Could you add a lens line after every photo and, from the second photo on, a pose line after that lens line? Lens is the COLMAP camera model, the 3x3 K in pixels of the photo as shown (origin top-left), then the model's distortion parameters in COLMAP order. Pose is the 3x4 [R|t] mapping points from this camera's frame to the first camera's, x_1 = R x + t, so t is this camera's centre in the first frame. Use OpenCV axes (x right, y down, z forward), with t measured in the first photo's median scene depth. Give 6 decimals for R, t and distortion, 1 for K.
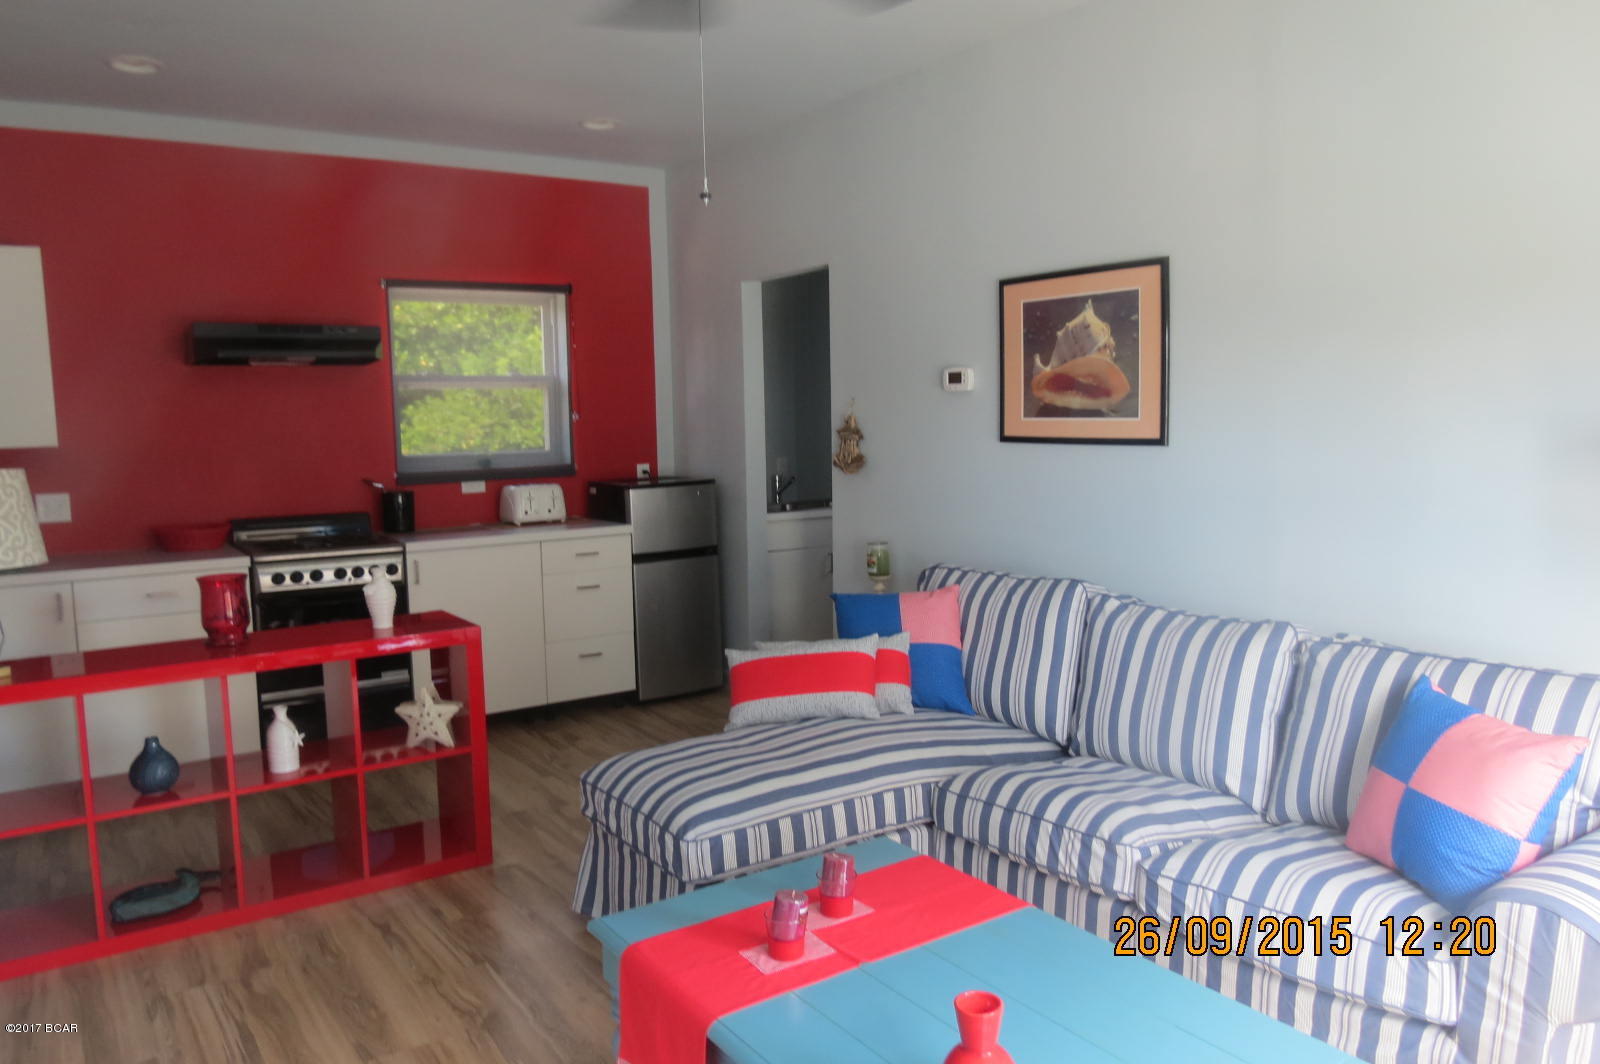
lens RADIAL K [[1140.2, 0, 800.0], [0, 1140.2, 532.0], [0, 0, 1]] dist [-0.001879, 0.000055]
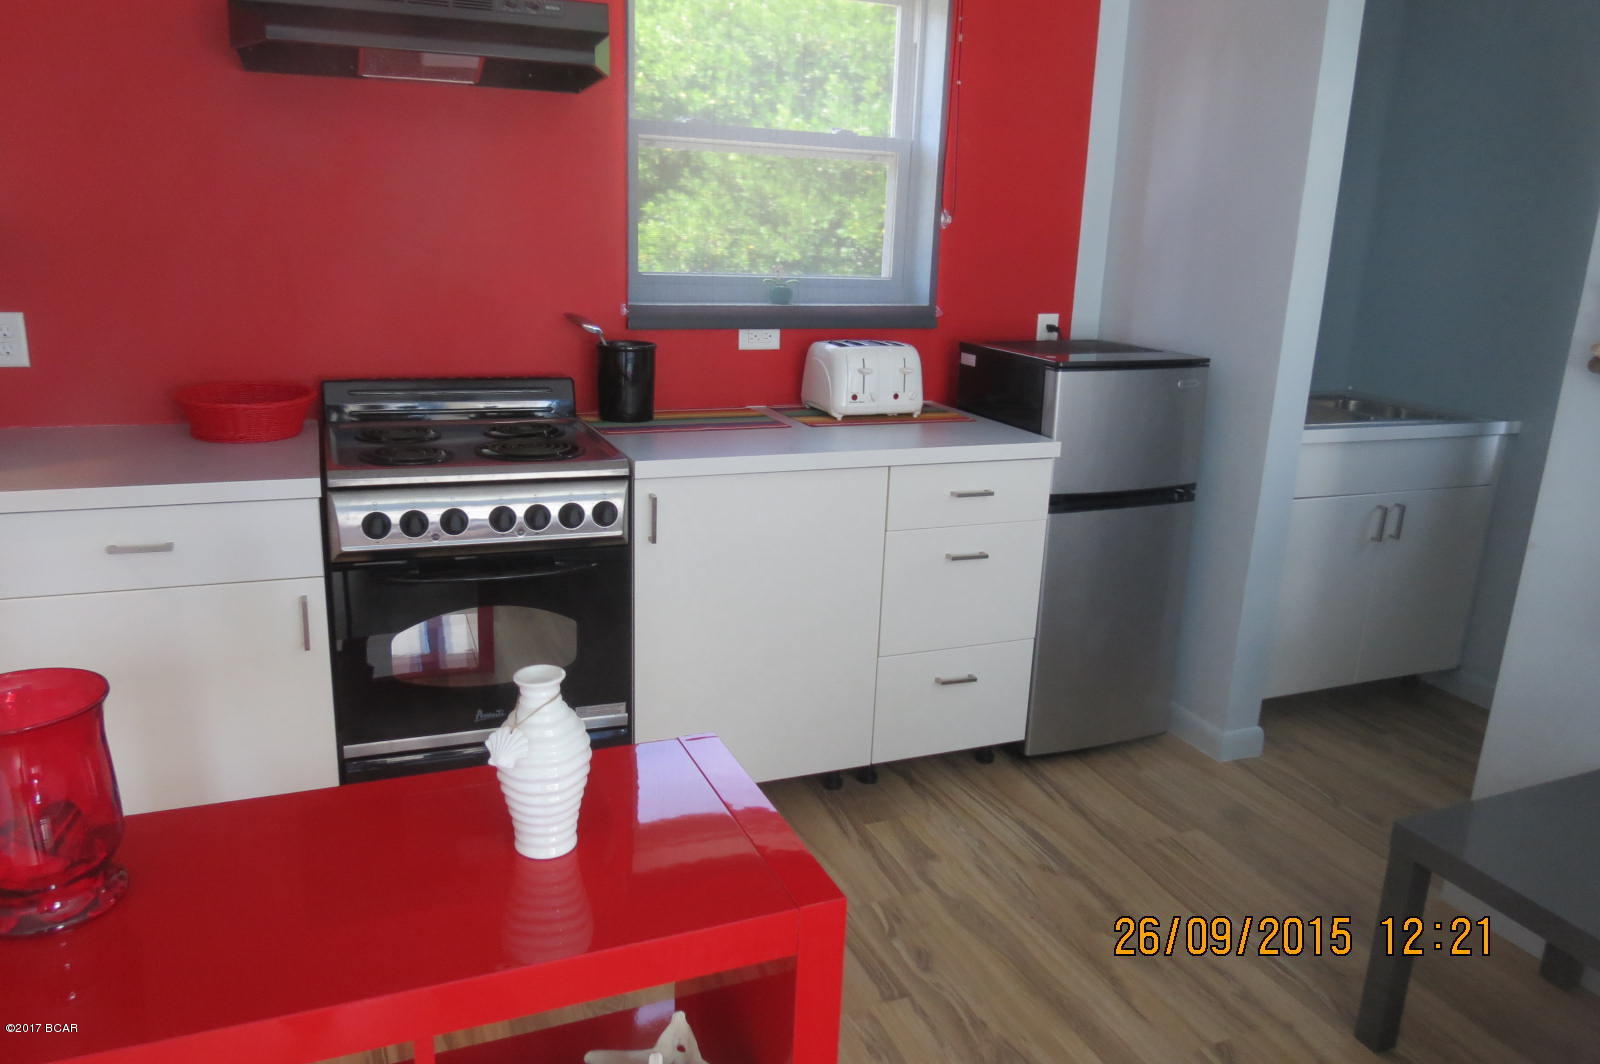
lens RADIAL K [[1140.2, 0, 800.0], [0, 1140.2, 532.0], [0, 0, 1]] dist [-0.001879, 0.000055]
pose [[0.978489, 0.106312, -0.176799, -0.162358], [-0.077980, 0.984012, 0.160121, -0.038067], [0.190995, -0.142889, 0.971135, 0.464420]]
